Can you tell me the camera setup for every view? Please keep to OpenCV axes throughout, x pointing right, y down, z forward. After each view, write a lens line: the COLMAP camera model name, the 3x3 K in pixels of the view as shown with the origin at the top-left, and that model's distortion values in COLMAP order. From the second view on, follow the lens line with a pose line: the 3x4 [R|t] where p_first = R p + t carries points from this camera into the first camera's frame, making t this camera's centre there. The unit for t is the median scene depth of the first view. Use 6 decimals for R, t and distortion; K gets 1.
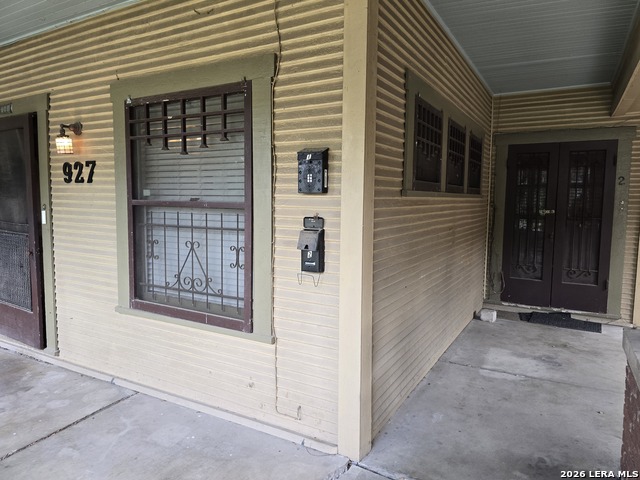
lens RADIAL K [[431.1, 0, 317.6], [0, 431.1, 238.9], [0, 0, 1]] dist [0.054503, -0.048551]
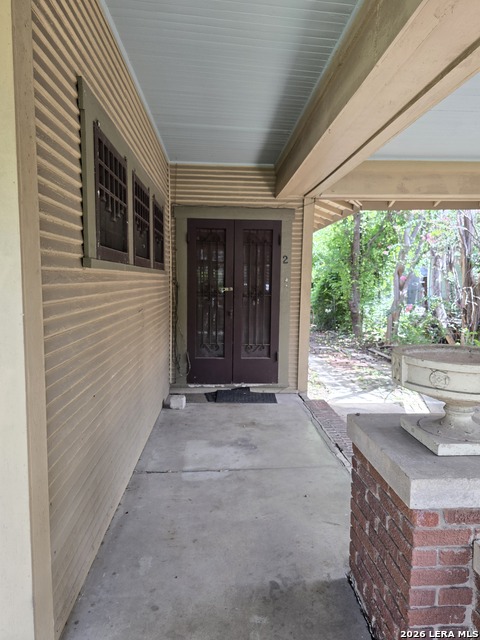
lens RADIAL K [[431.1, 0, 239.9], [0, 431.1, 321.3], [0, 0, 1]] dist [0.054503, -0.048551]
pose [[0.837414, -0.051270, 0.544159, 0.016511], [0.045942, 0.998670, 0.023393, -0.012089], [-0.544635, 0.005410, 0.838656, 0.192370]]
